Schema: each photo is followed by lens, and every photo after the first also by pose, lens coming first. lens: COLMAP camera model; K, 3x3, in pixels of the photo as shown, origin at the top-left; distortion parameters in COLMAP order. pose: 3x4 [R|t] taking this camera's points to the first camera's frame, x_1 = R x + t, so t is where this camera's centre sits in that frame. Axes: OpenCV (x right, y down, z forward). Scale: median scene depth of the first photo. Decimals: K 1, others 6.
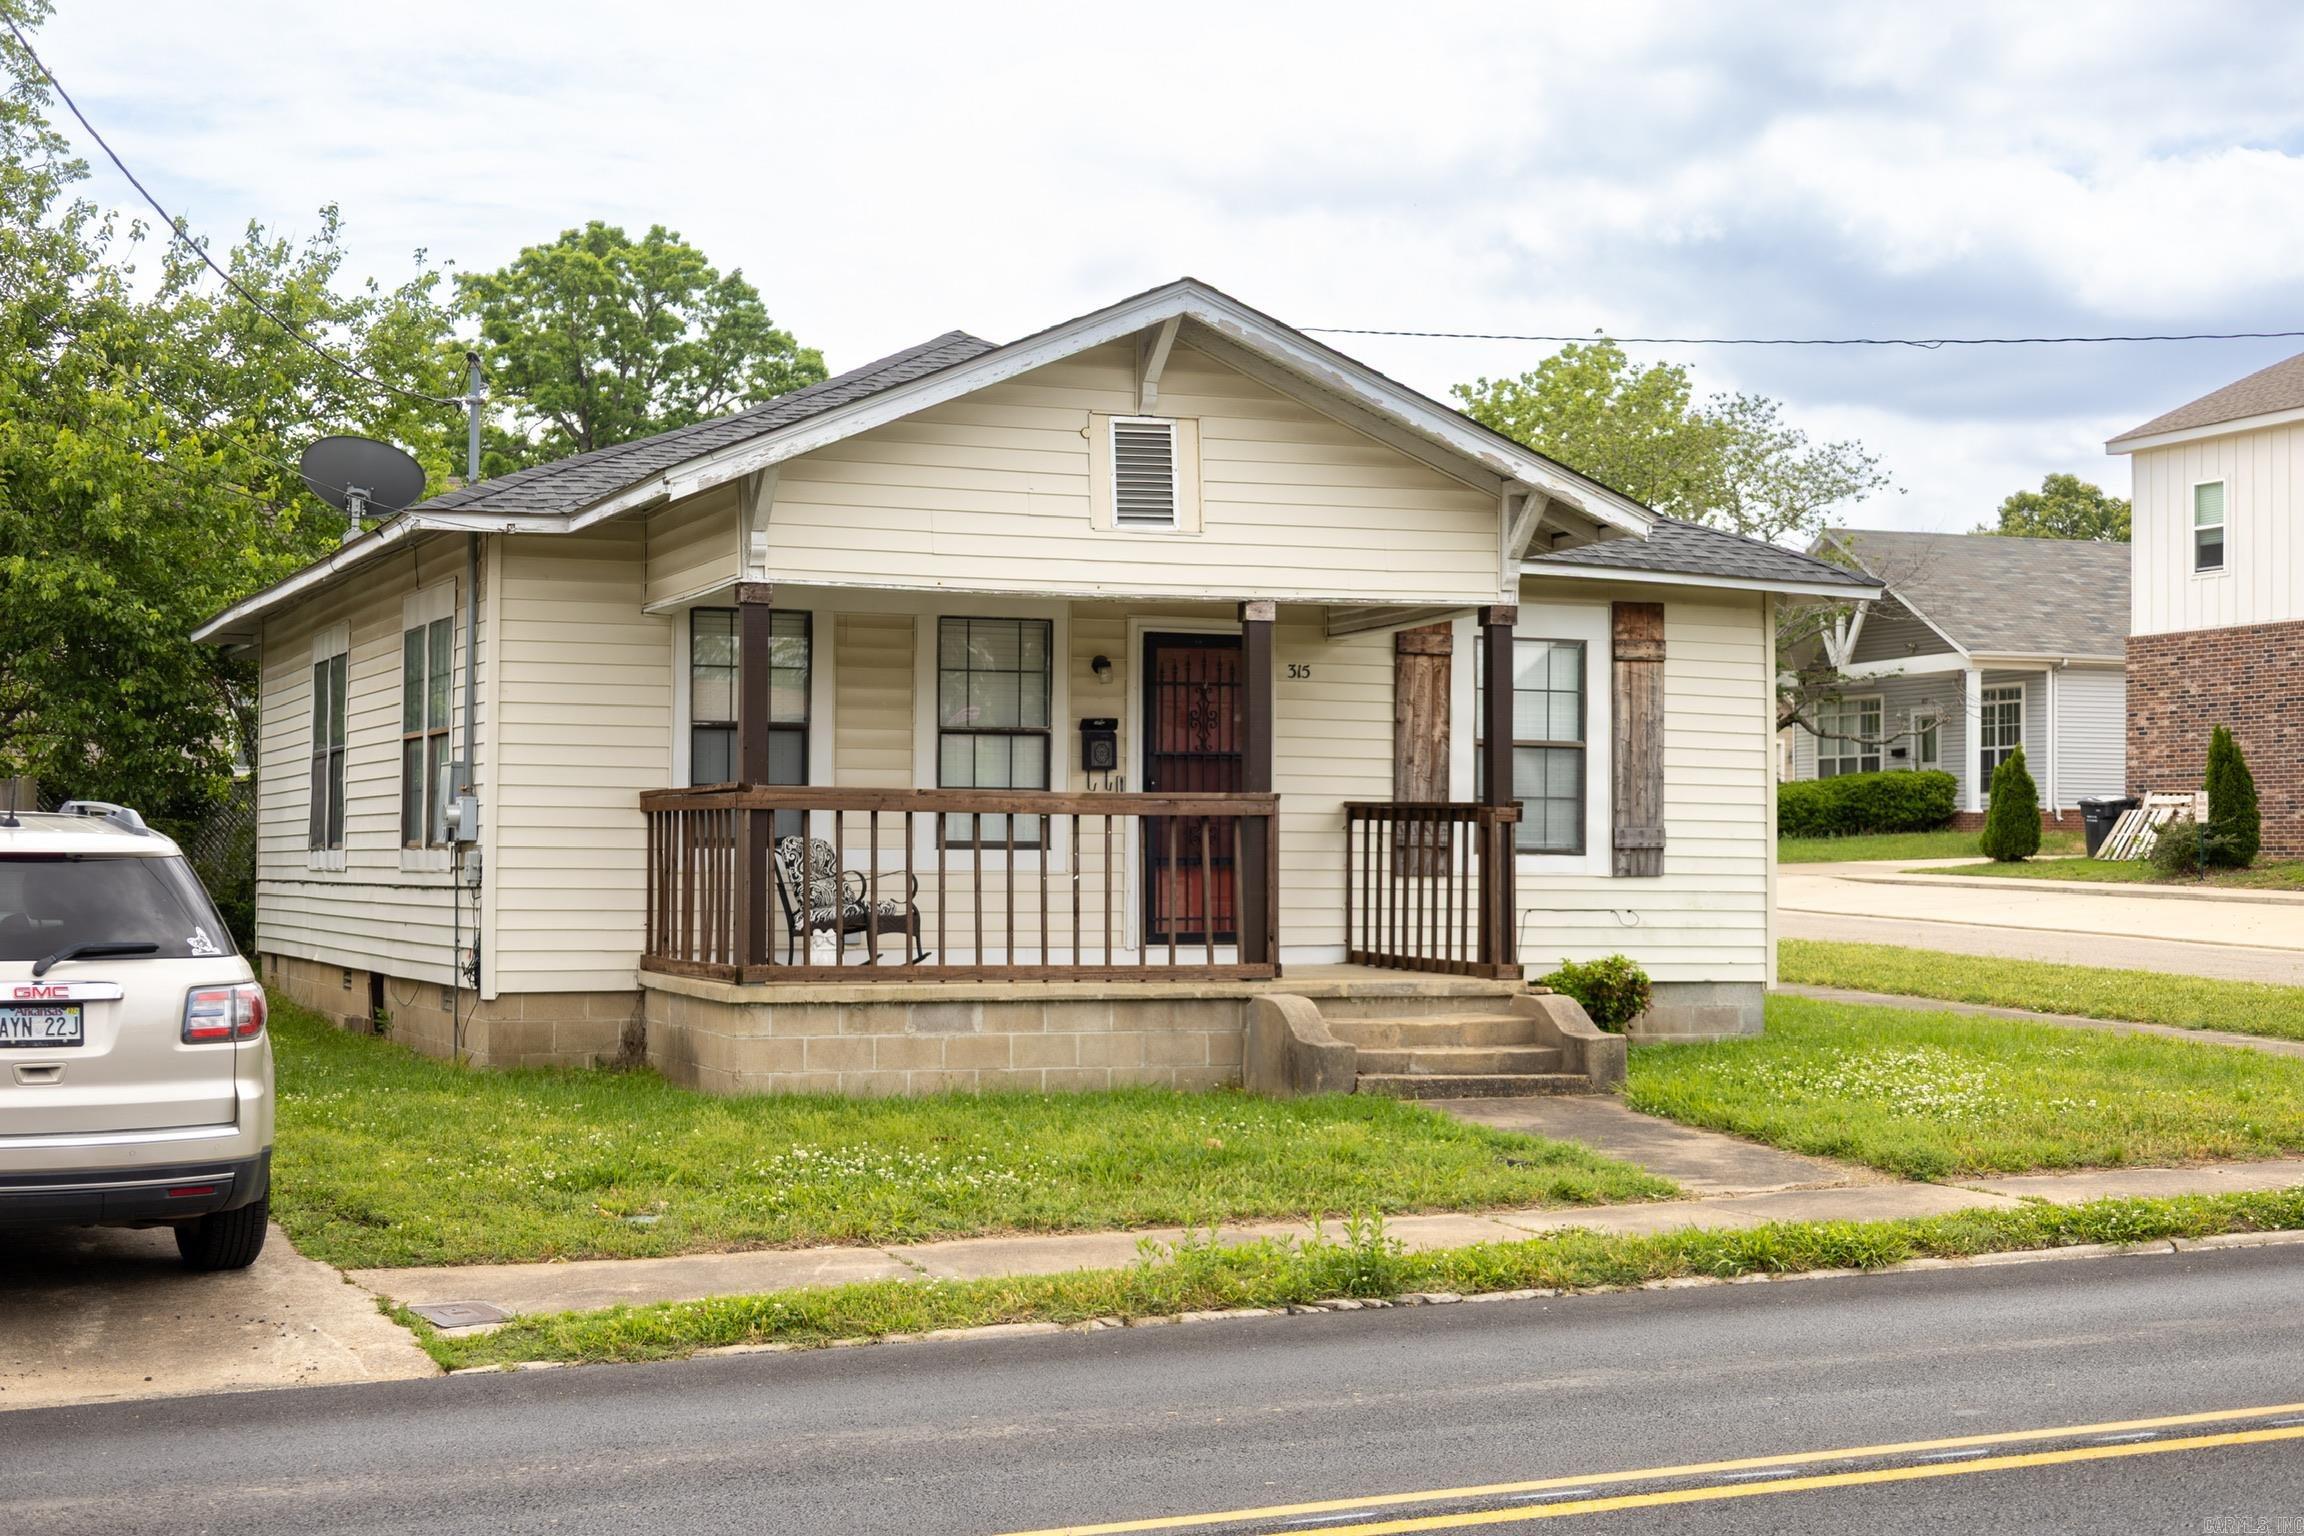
lens RADIAL K [[3235.5, 0, 1152.0], [0, 3235.5, 768.0], [0, 0, 1]] dist [0.000797, 0.000338]
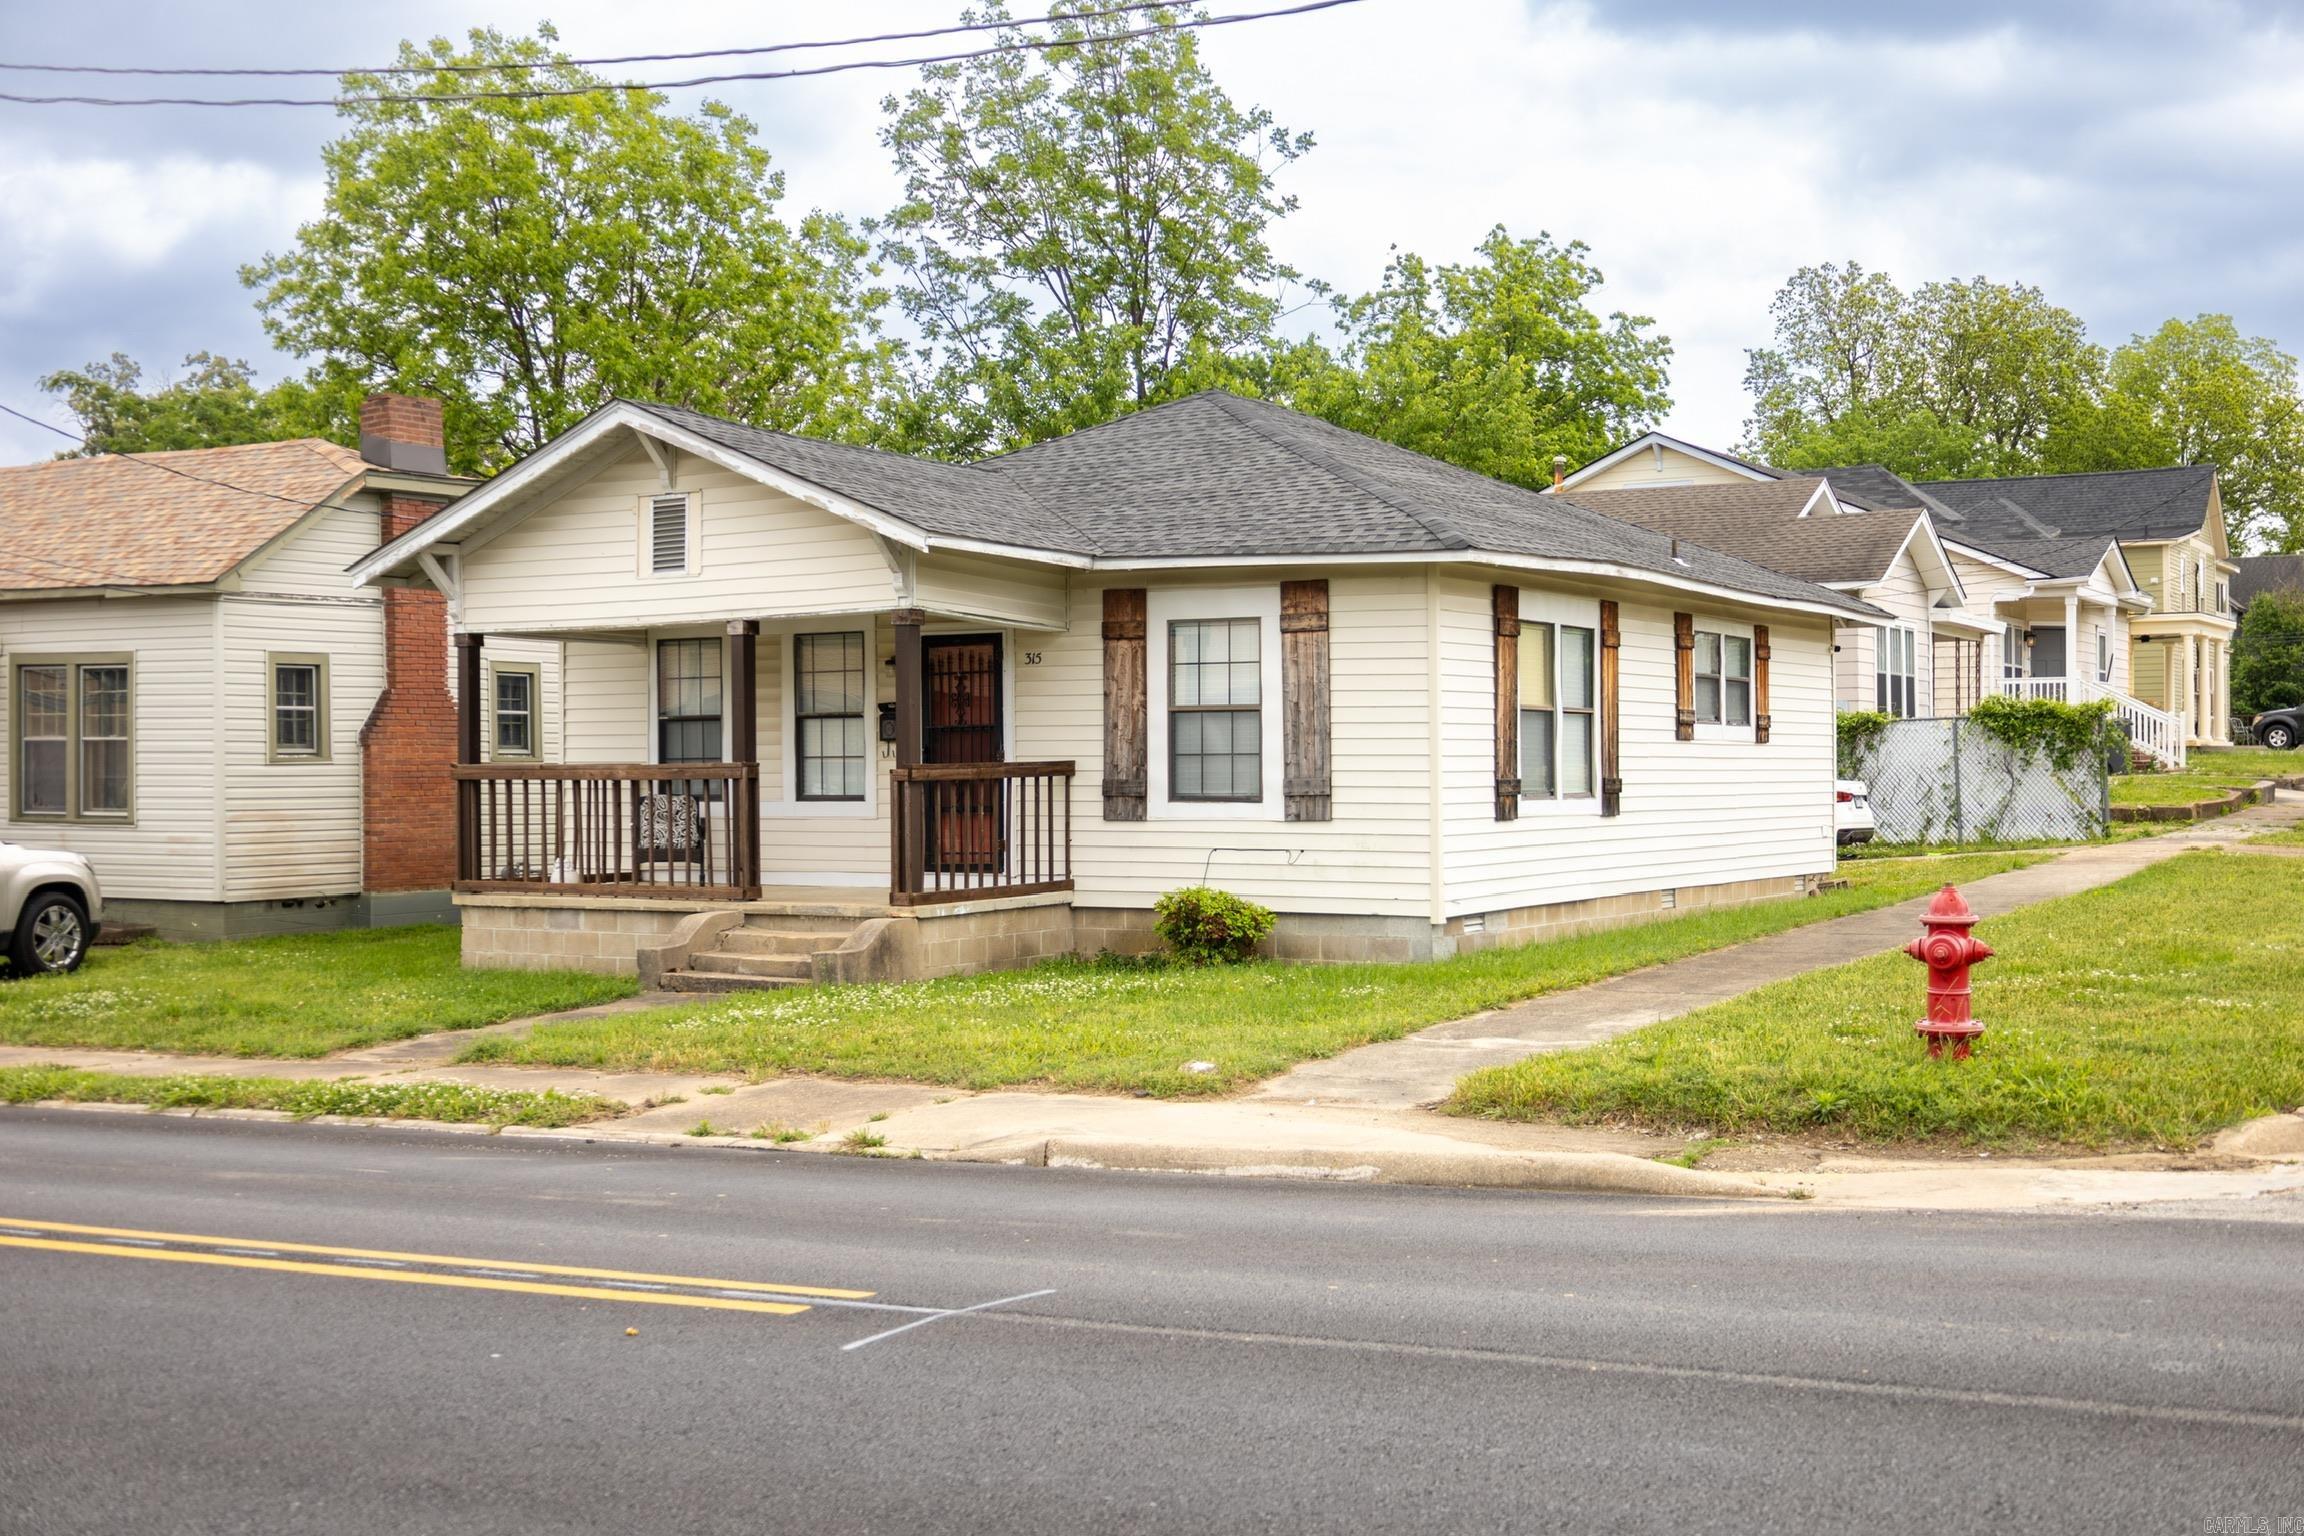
lens RADIAL K [[2641.7, 0, 1152.0], [0, 2641.7, 768.0], [0, 0, 1]] dist [-0.003989, 0.006700]
pose [[0.613505, -0.012059, -0.789599, 0.874667], [0.032027, 0.999441, 0.009620, 0.004358], [0.789041, -0.031190, 0.613548, 0.396216]]
